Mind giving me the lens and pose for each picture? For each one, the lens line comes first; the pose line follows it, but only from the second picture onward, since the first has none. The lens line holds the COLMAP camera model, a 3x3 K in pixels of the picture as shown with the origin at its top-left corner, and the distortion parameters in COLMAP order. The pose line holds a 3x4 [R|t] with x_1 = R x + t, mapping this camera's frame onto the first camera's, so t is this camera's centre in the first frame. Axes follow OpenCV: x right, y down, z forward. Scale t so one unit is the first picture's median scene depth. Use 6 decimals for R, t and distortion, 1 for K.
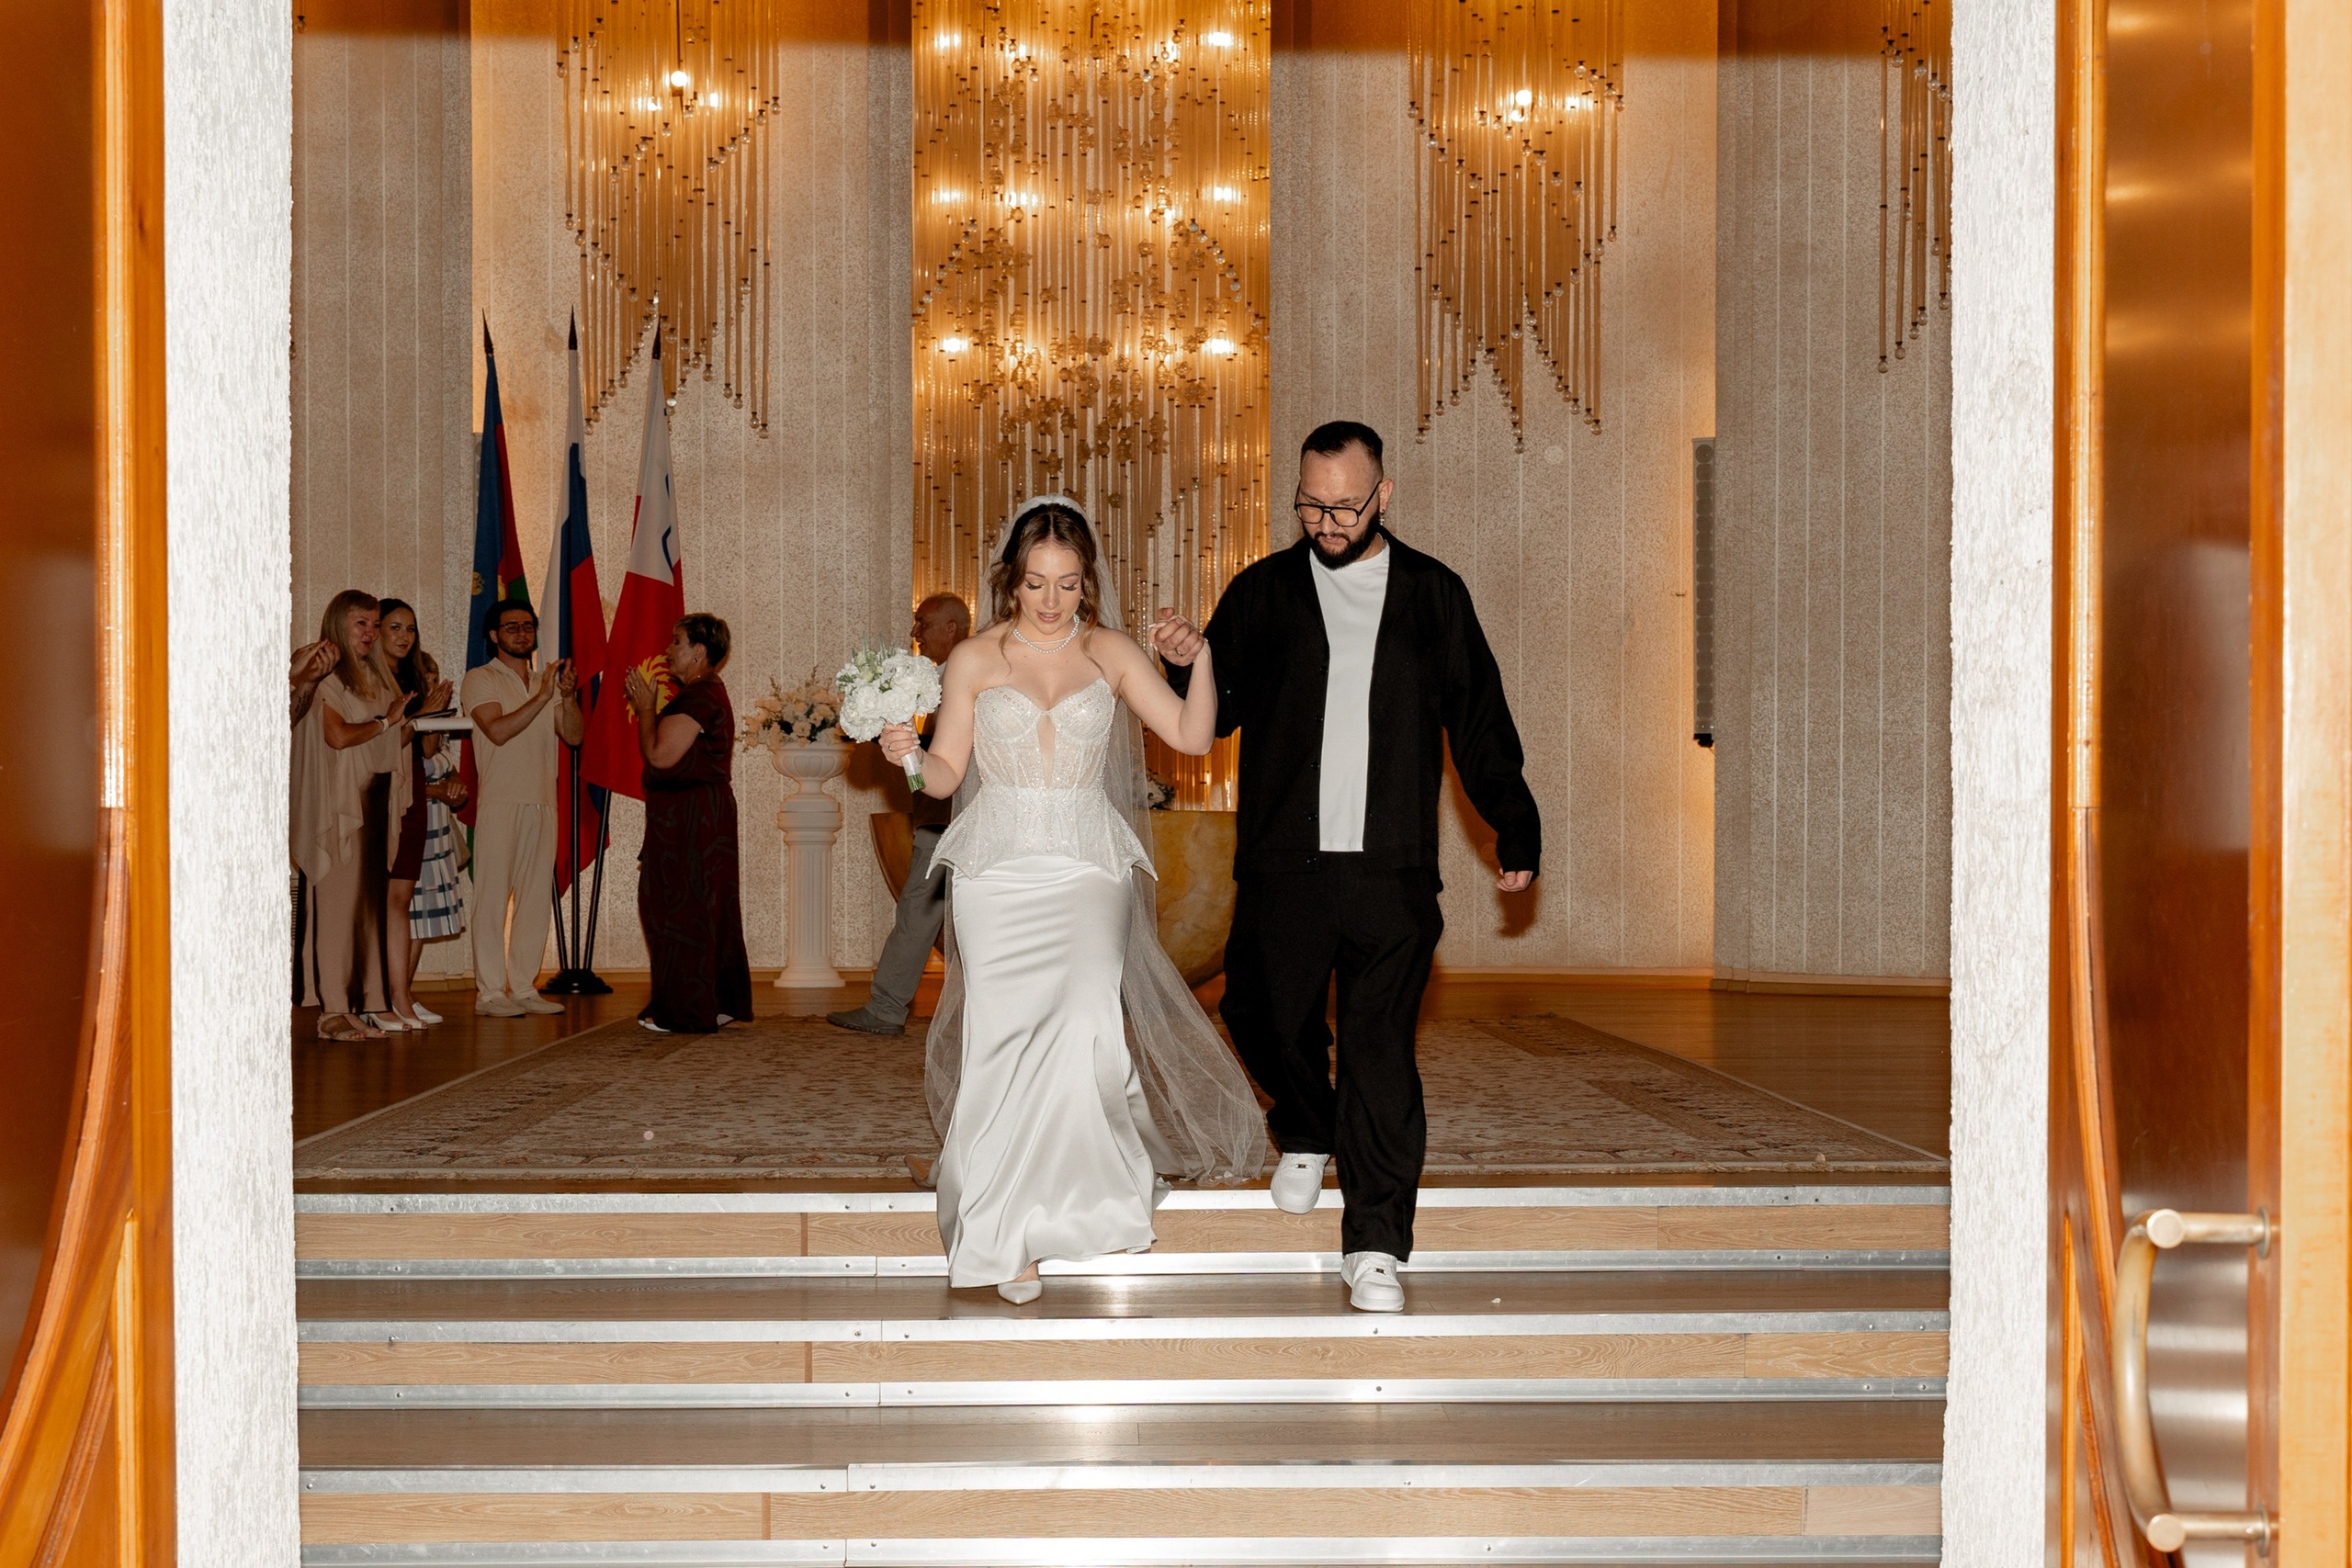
lens RADIAL K [[2667.4, 0, 1174.2], [0, 2667.4, 797.9], [0, 0, 1]] dist [0.099201, 0.000000]
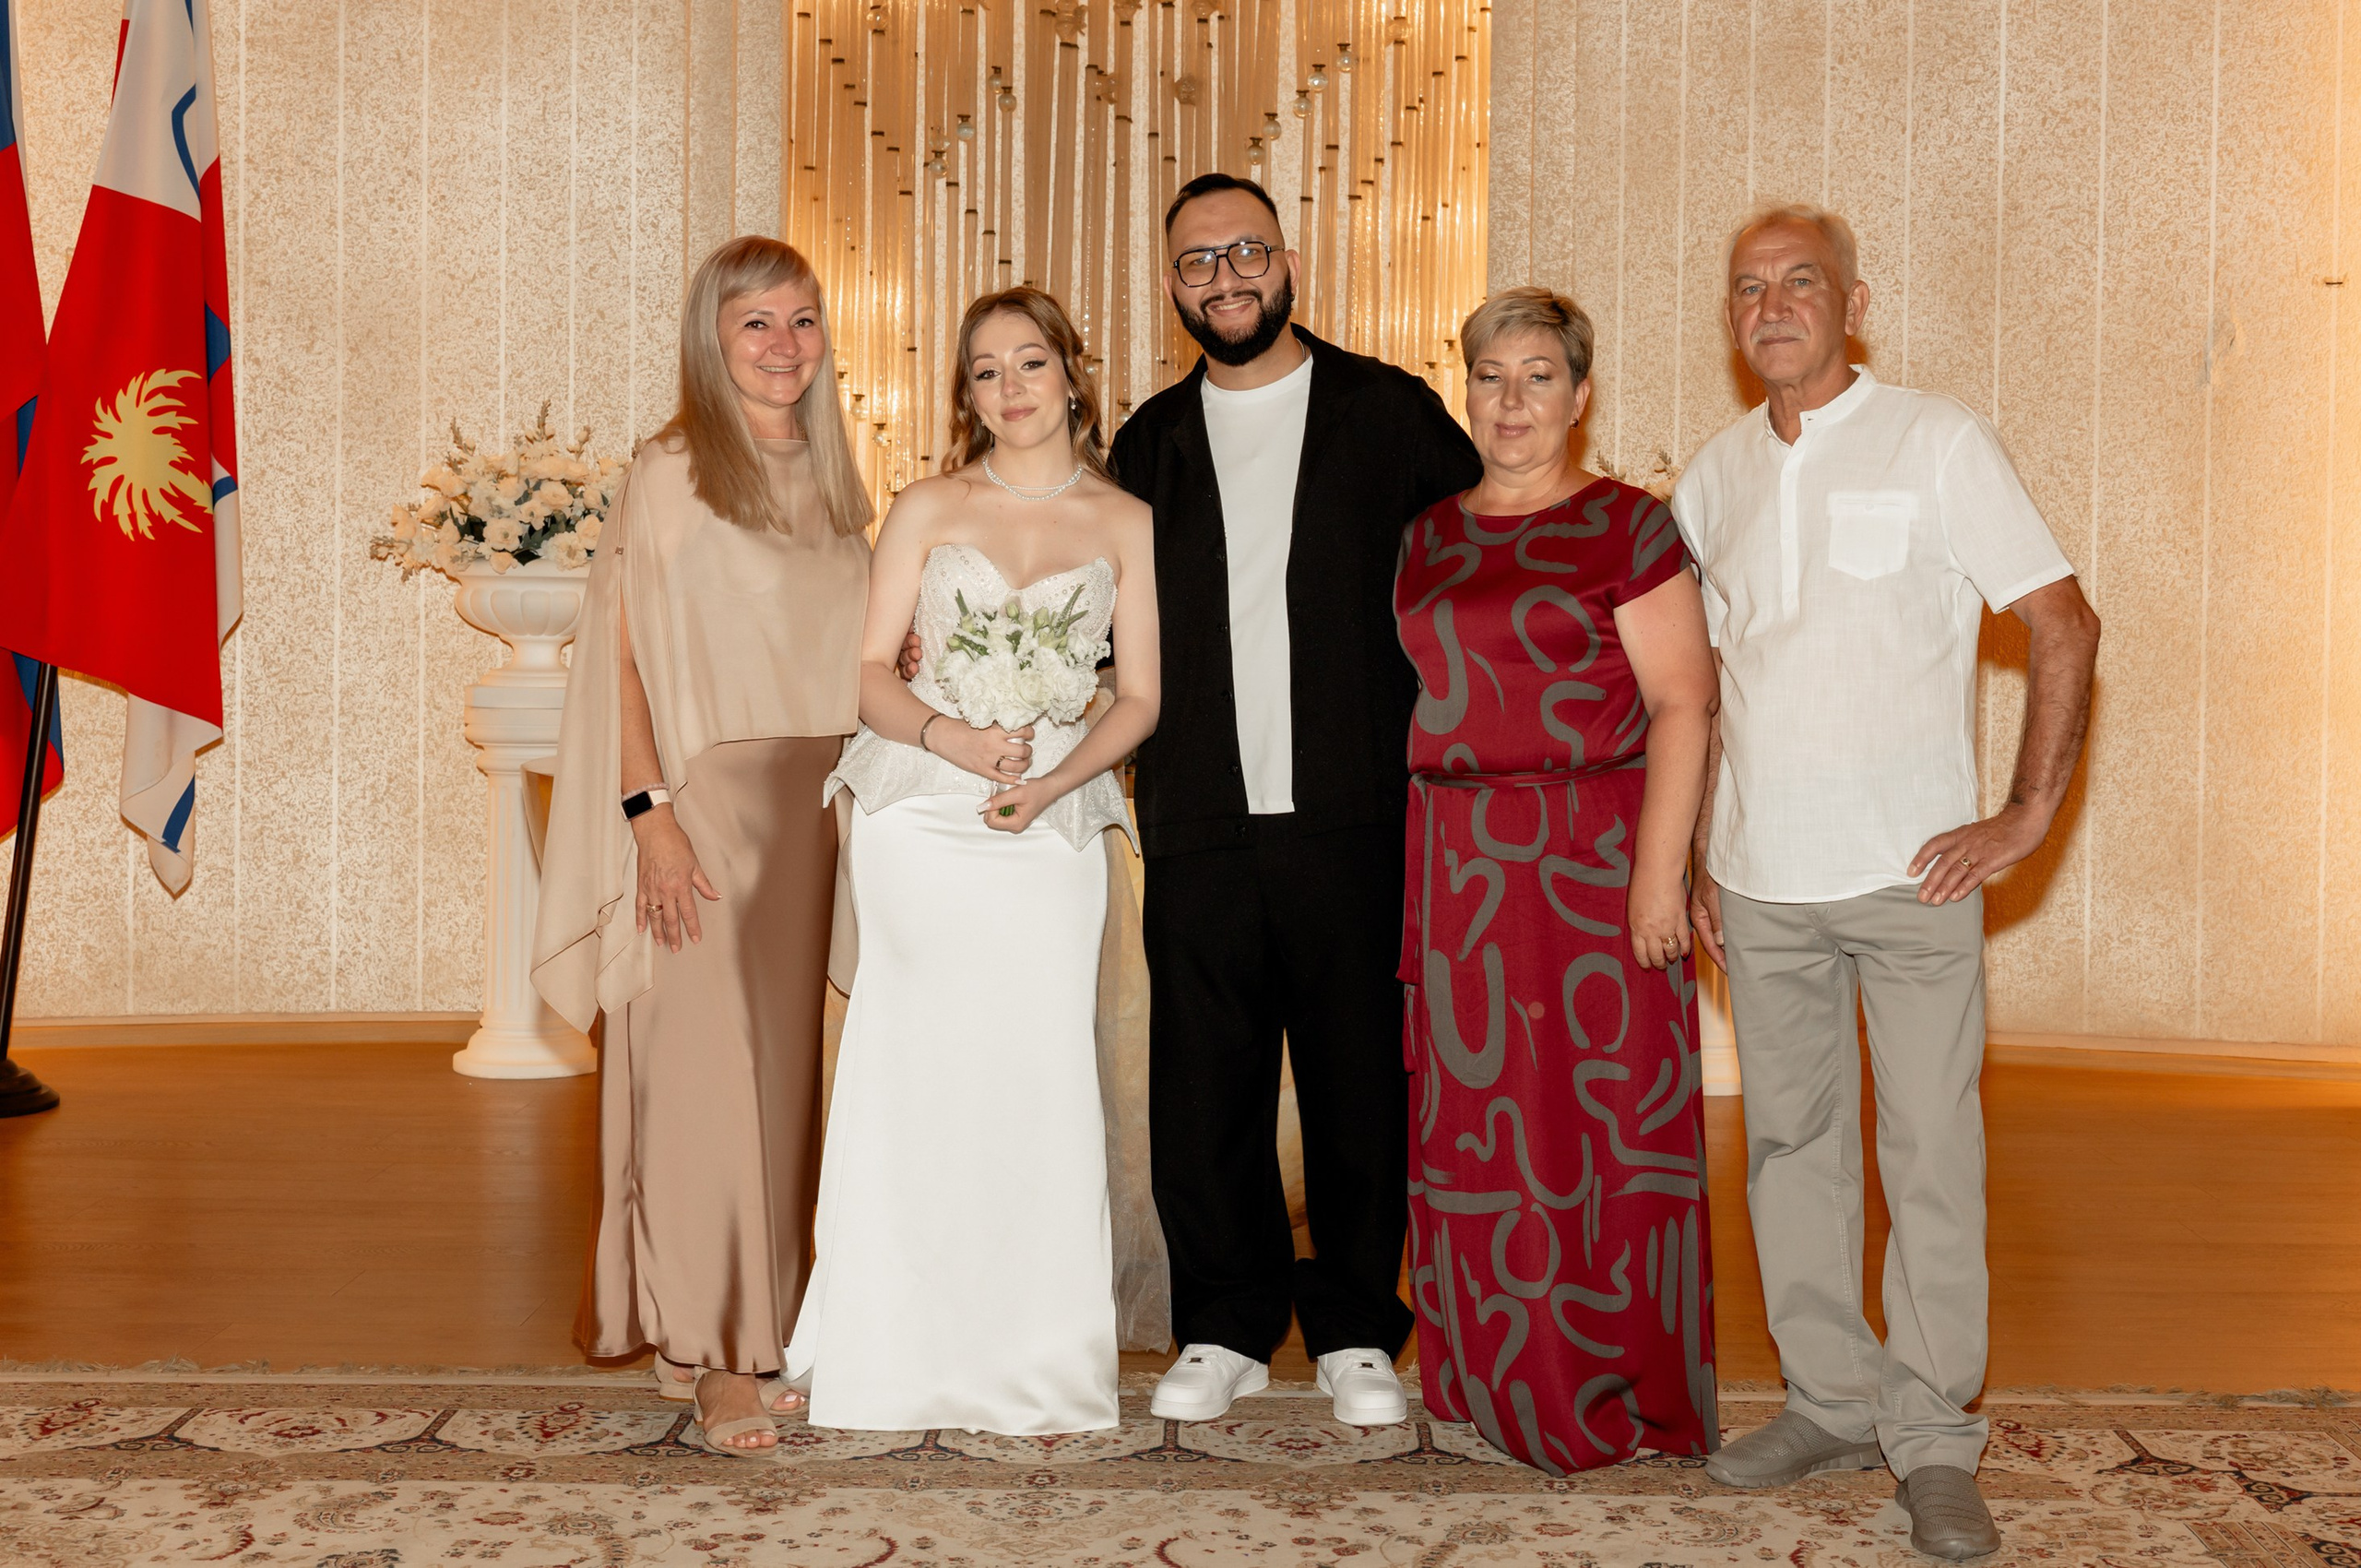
lens RADIAL K [[3710.2, 0, 1259.1], [0, 3710.2, 810.8], [0, 0, 1]] dist [0.010430, 0.000000]
pose [[0.999845, 0.014456, -0.010012, 0.000807], [-0.013920, 0.998569, 0.051633, -0.010404], [0.010744, -0.051485, 0.998616, 0.280126]]
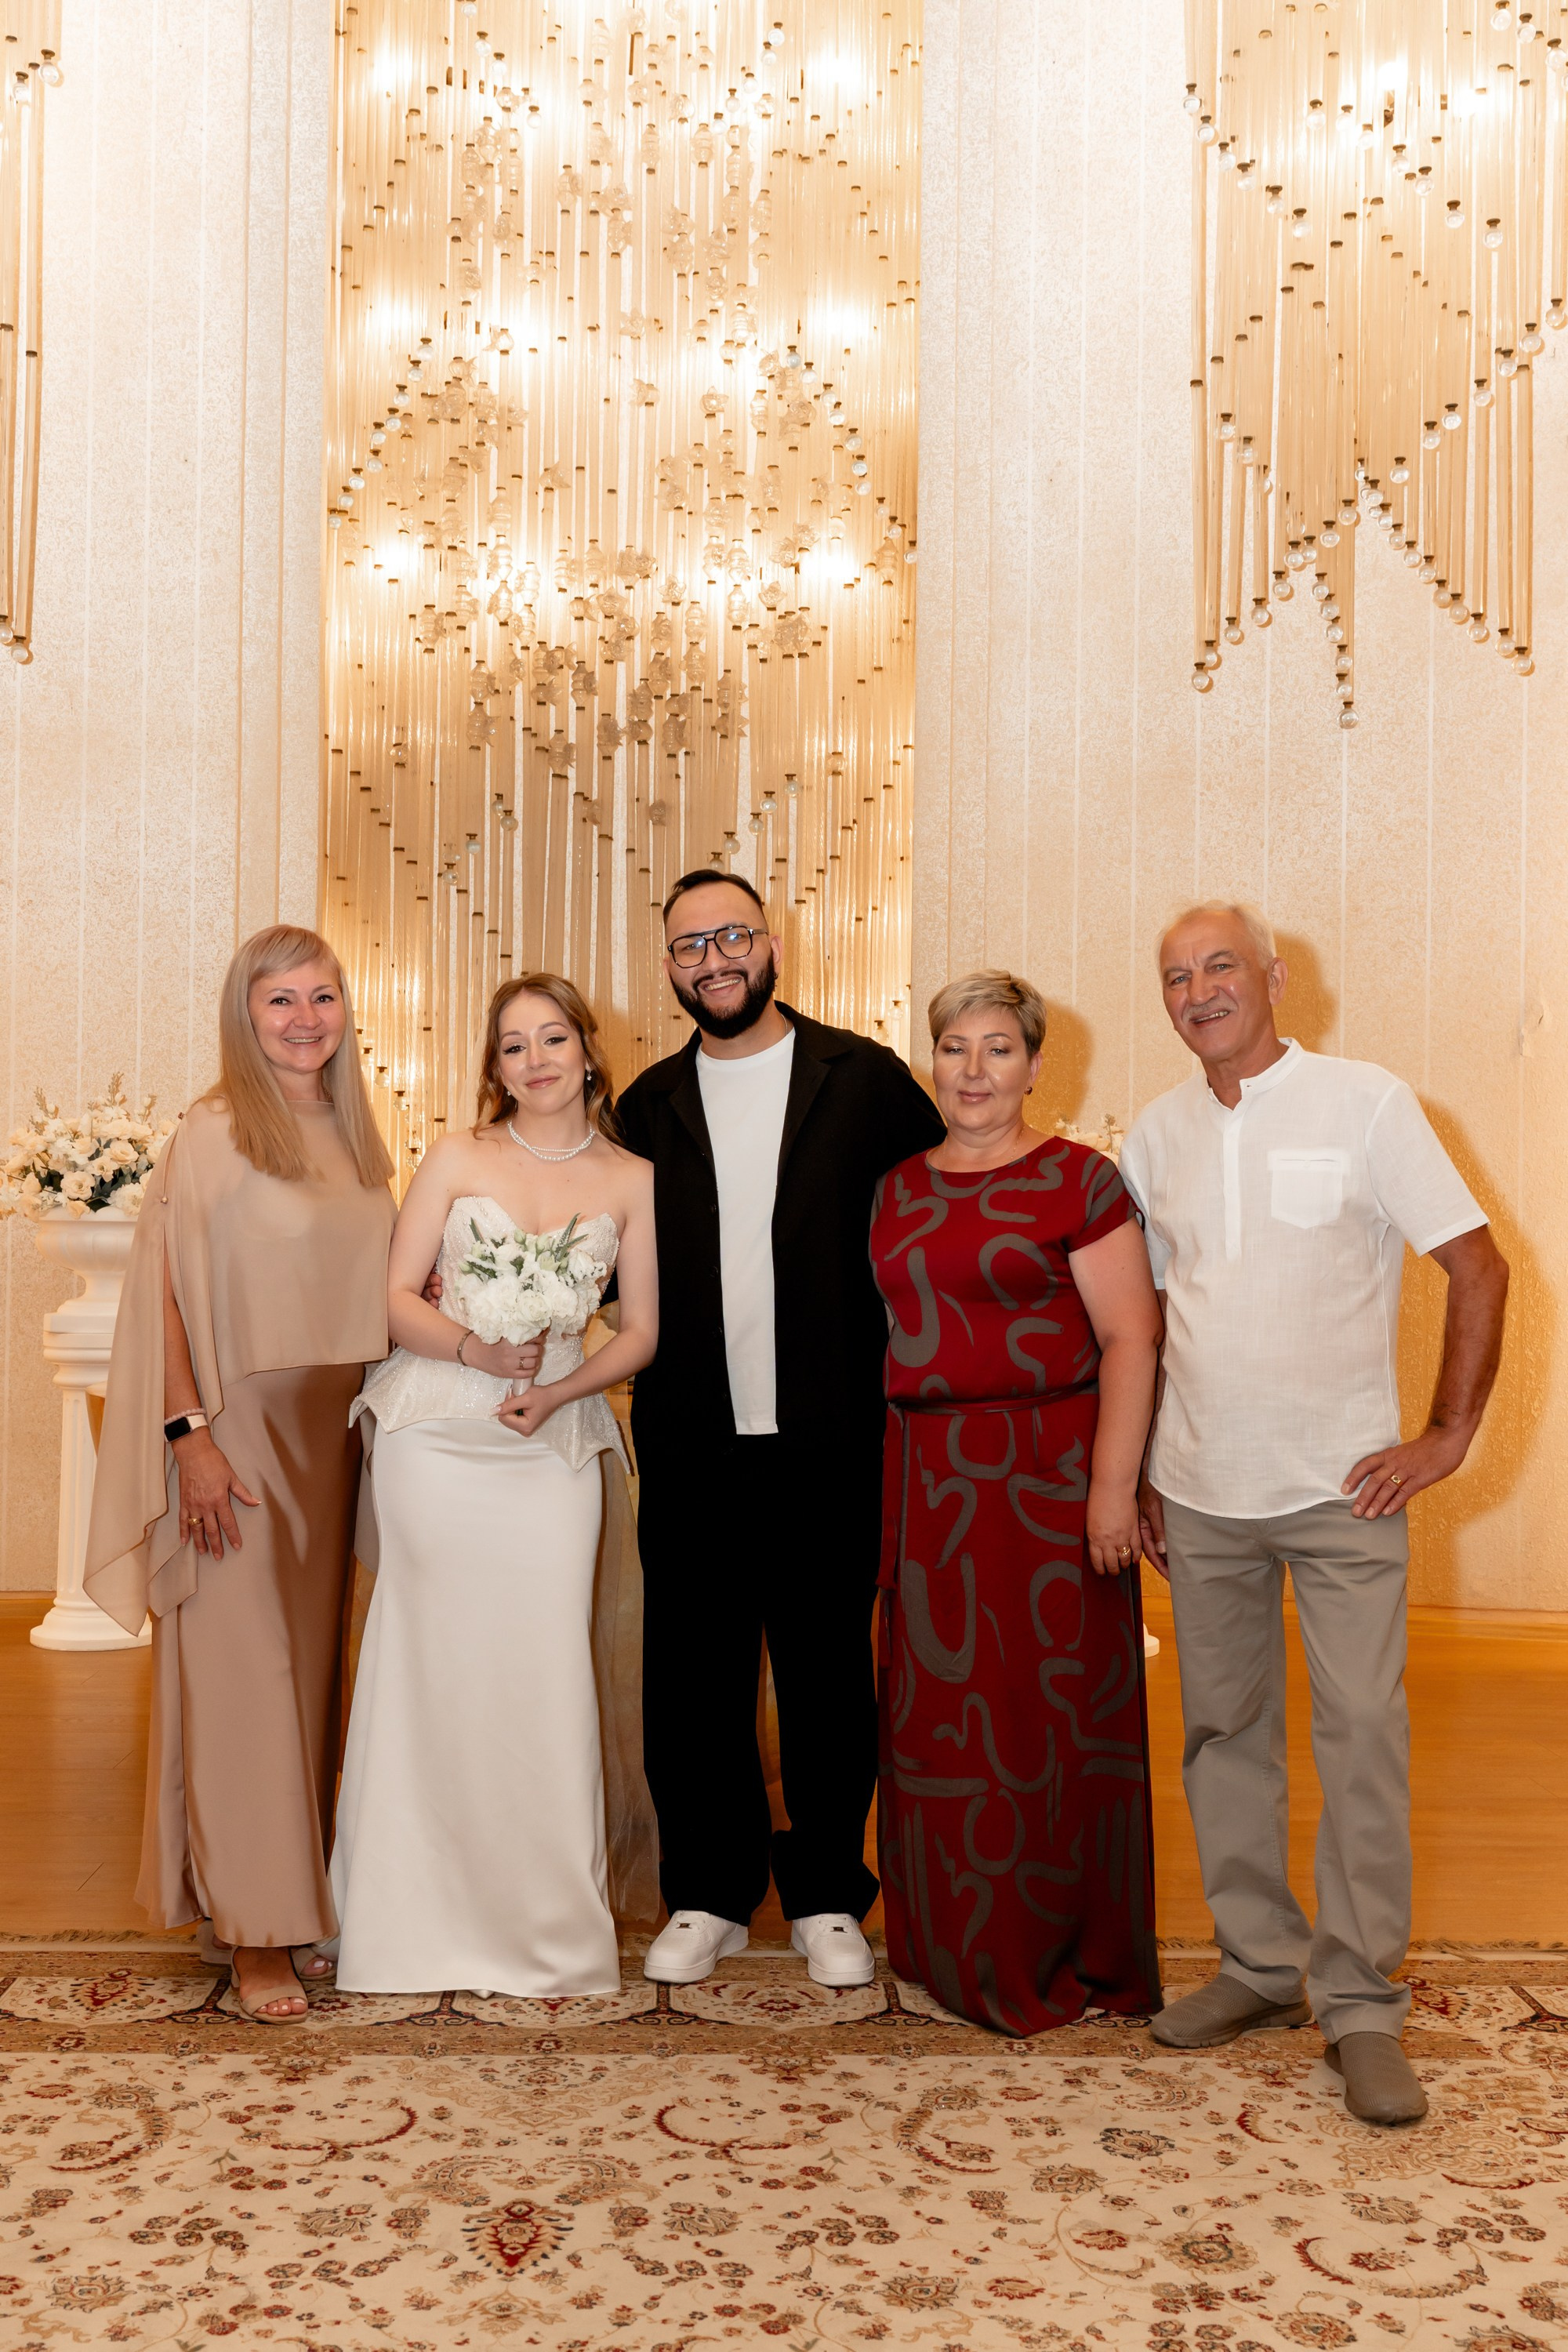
lens RADIAL K [[3081.1, 0, 762.3], [0, 3081.1, 1179.1], [0, 0, 1]] dist [0.046704, 0.000000]
pose [[0.999921, 0.011388, 0.005347, -0.001356], [-0.011255, 0.999643, -0.024234, -0.010870], [-0.005621, 0.024172, 0.999692, 0.294110]]
